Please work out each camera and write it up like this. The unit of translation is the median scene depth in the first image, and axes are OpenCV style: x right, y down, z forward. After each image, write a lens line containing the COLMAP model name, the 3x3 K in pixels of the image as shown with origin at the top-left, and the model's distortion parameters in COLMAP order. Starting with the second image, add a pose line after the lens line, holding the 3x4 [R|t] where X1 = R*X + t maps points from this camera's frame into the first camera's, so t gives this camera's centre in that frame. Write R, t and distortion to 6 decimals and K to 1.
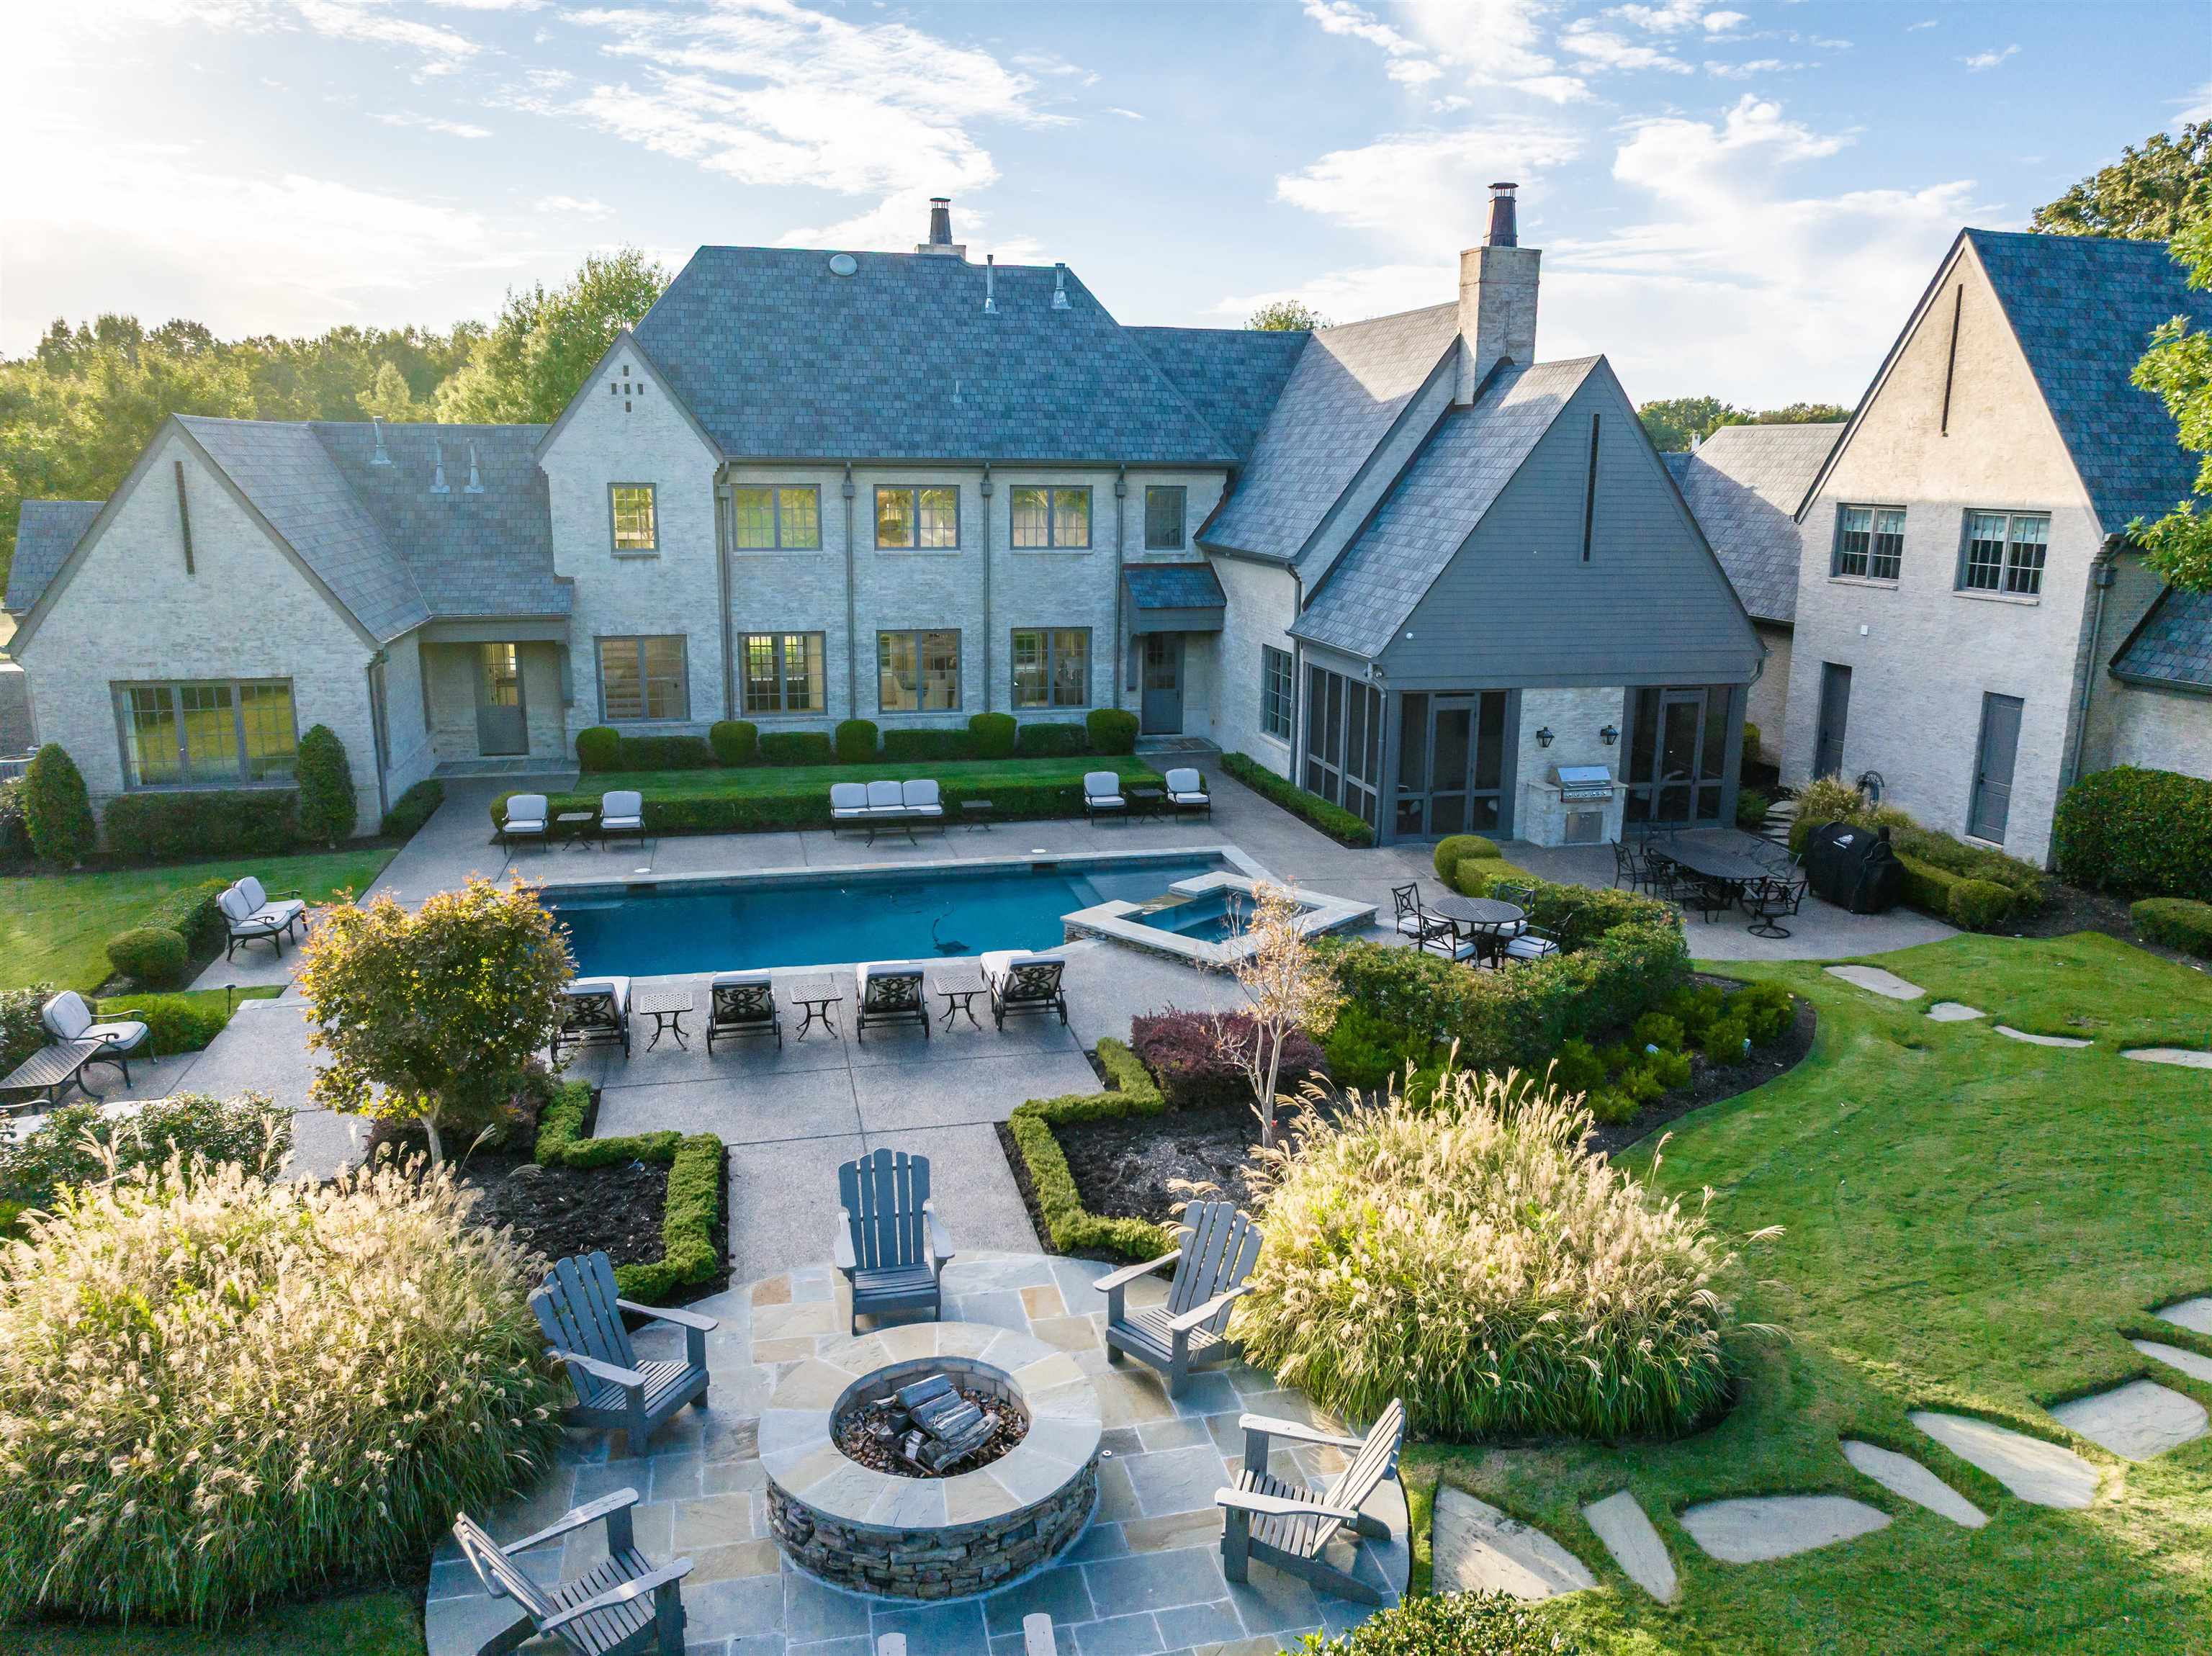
lens RADIAL K [[1550.5, 0, 1114.8], [0, 1550.5, 823.6], [0, 0, 1]] dist [-0.027258, 0.008479]
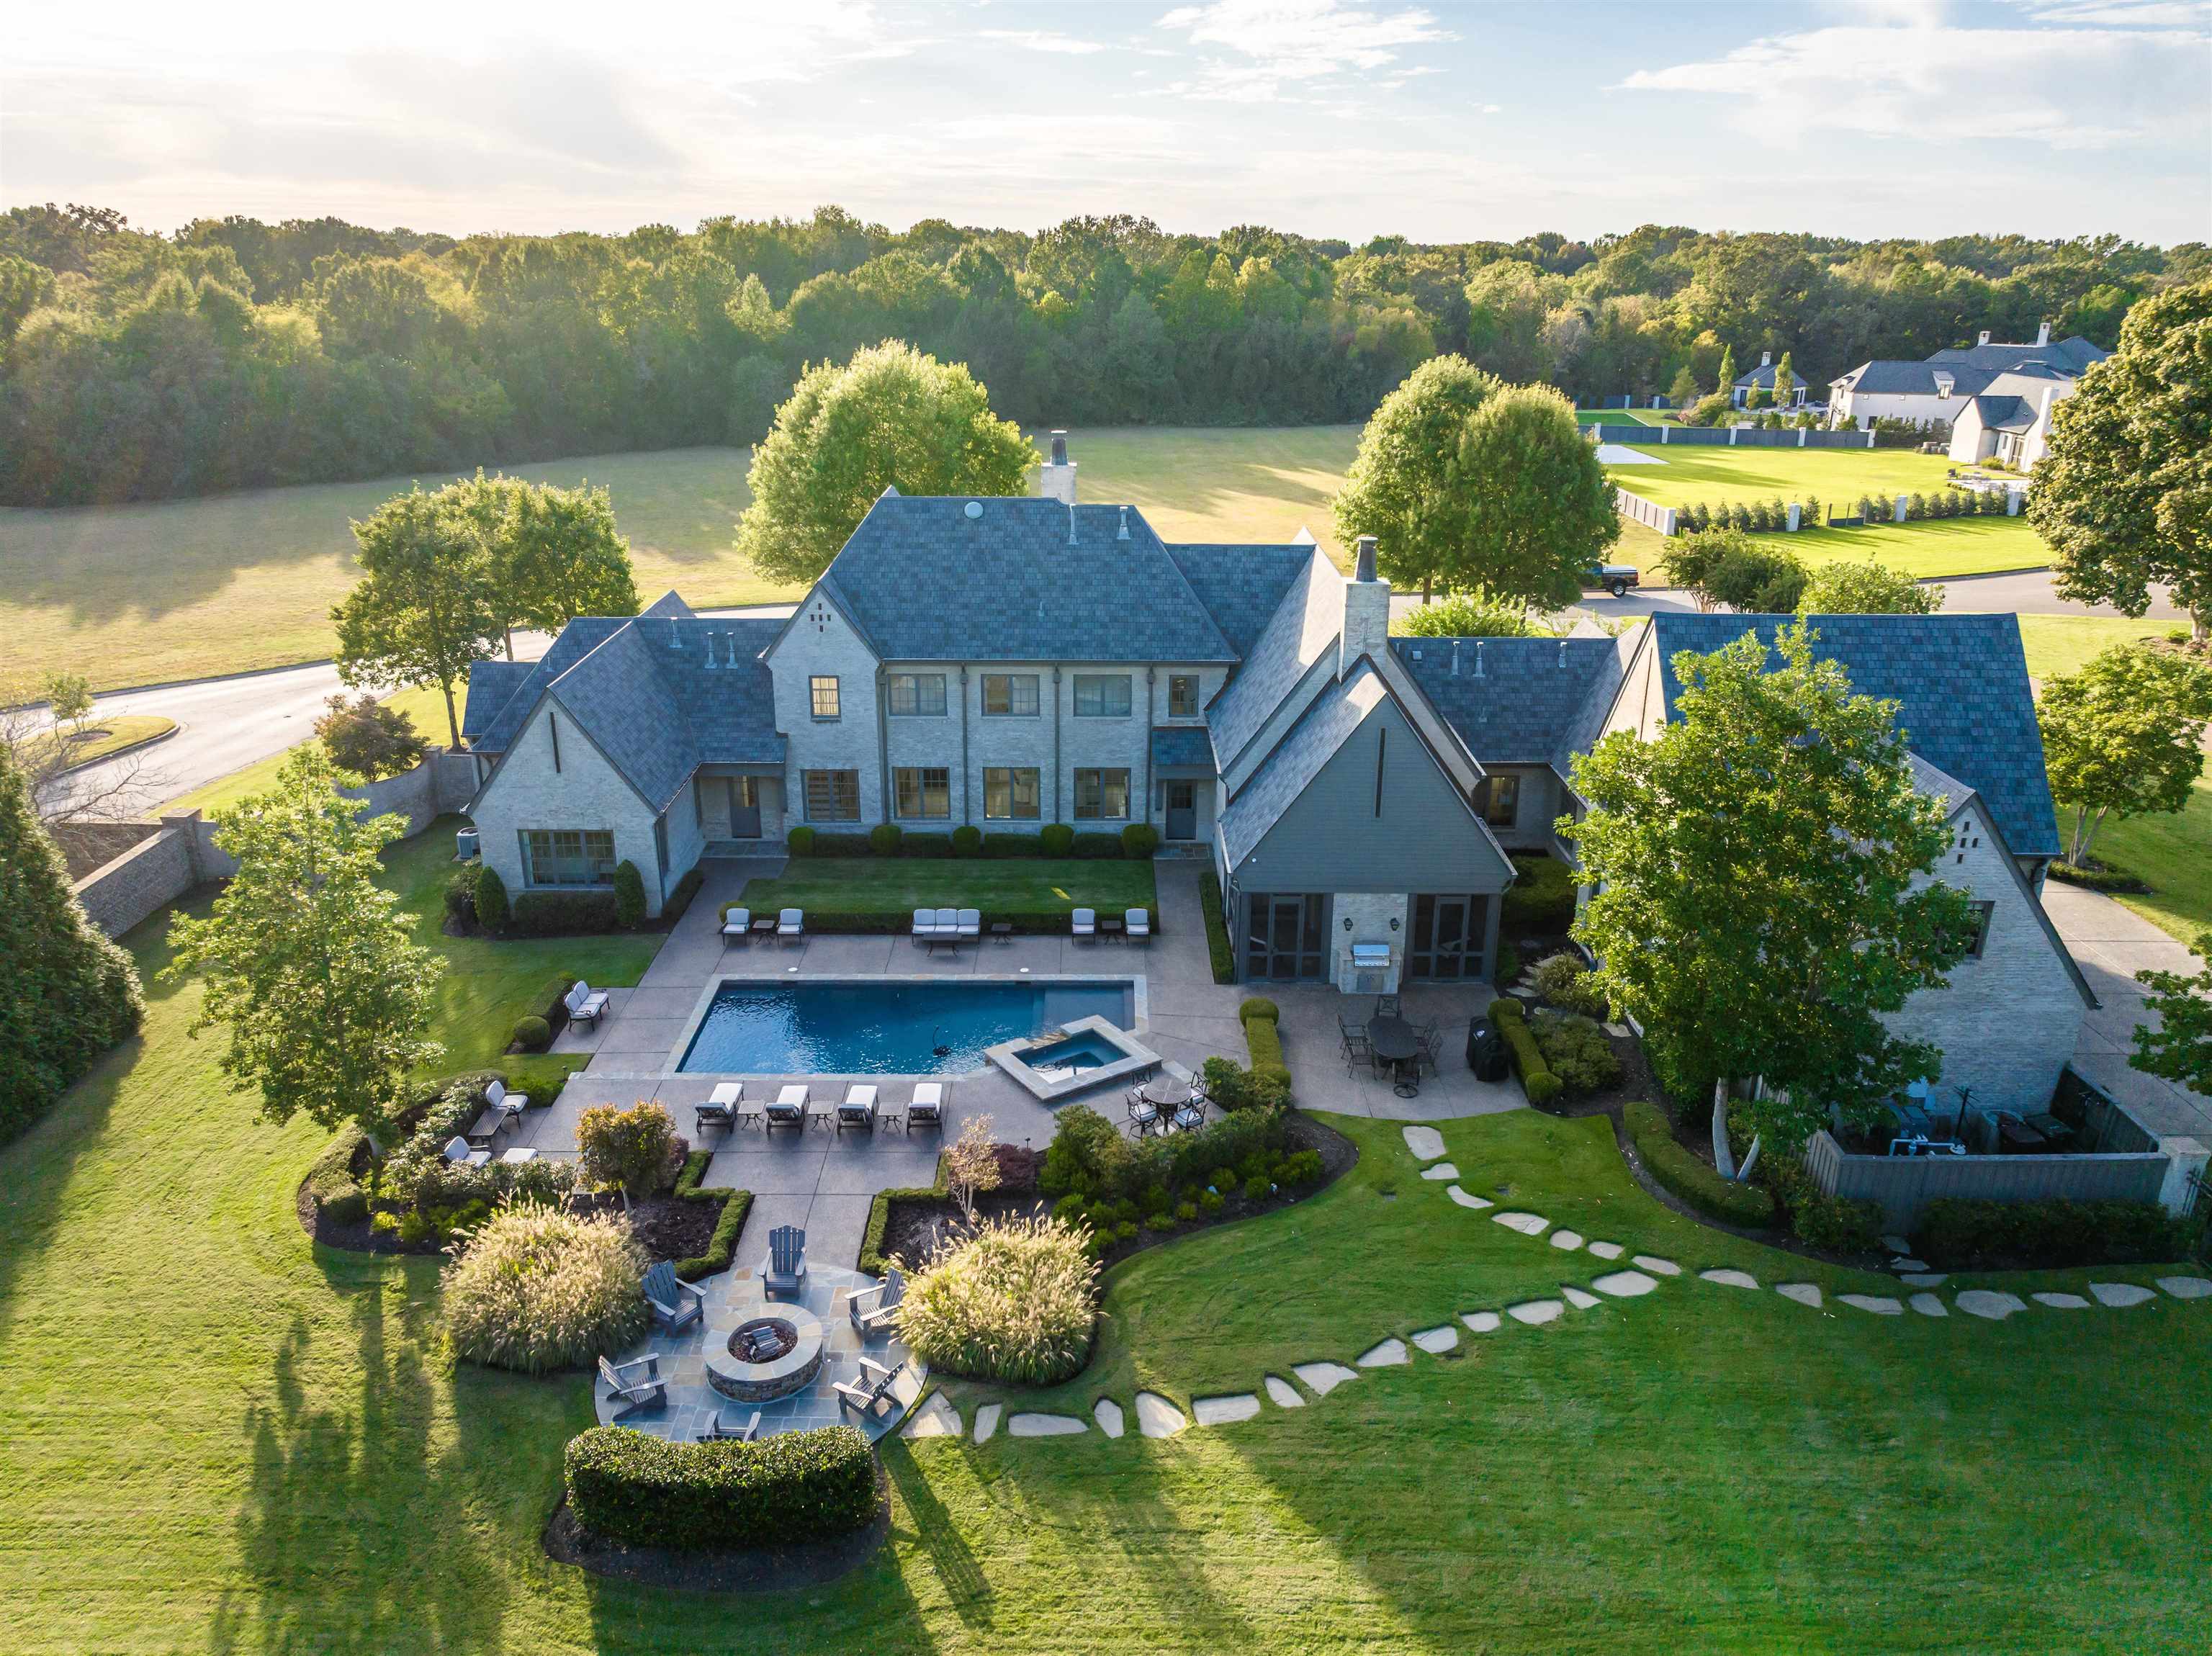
lens RADIAL K [[1550.5, 0, 1114.8], [0, 1550.5, 823.6], [0, 0, 1]] dist [-0.027258, 0.008479]
pose [[0.973940, 0.075273, -0.213950, 0.377421], [-0.048427, 0.990583, 0.128062, -0.345162], [0.221575, -0.114364, 0.968414, -0.543879]]
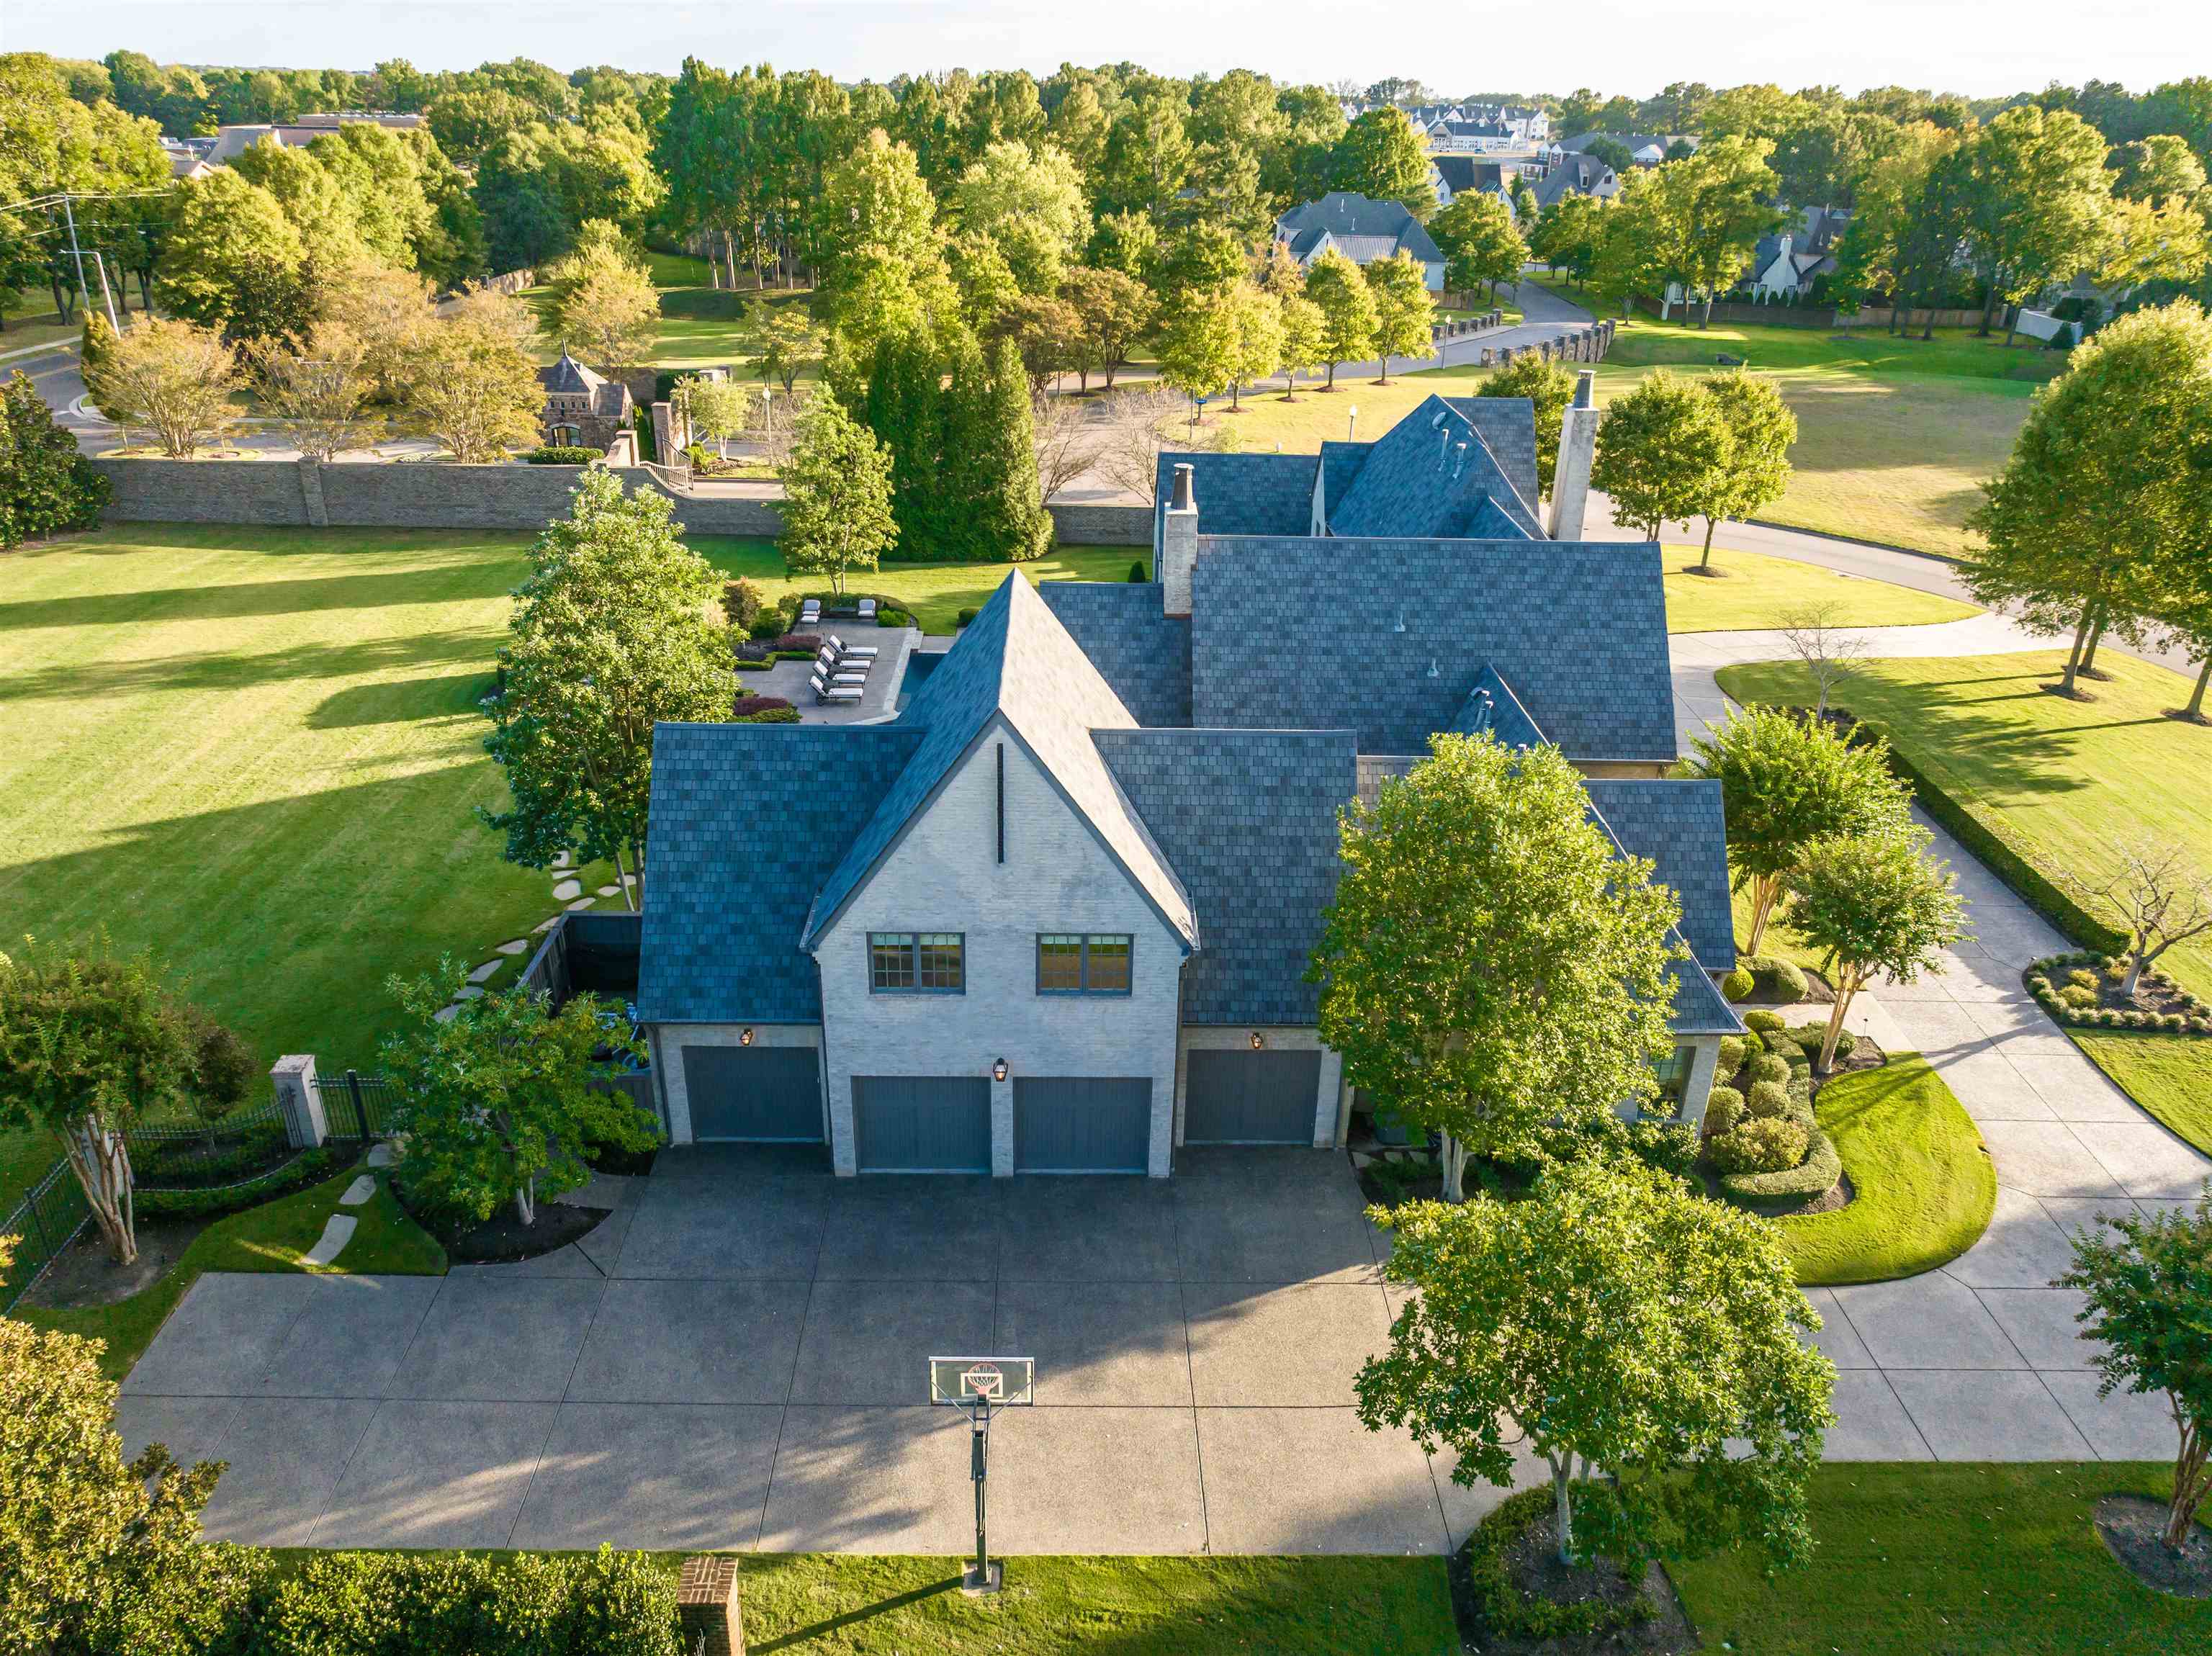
lens RADIAL K [[1550.5, 0, 1114.8], [0, 1550.5, 823.6], [0, 0, 1]] dist [-0.027258, 0.008479]
pose [[-0.214742, 0.410493, -0.886218, 1.809059], [-0.245209, 0.855662, 0.455757, -0.825823], [0.945388, 0.315178, -0.083090, 1.244830]]
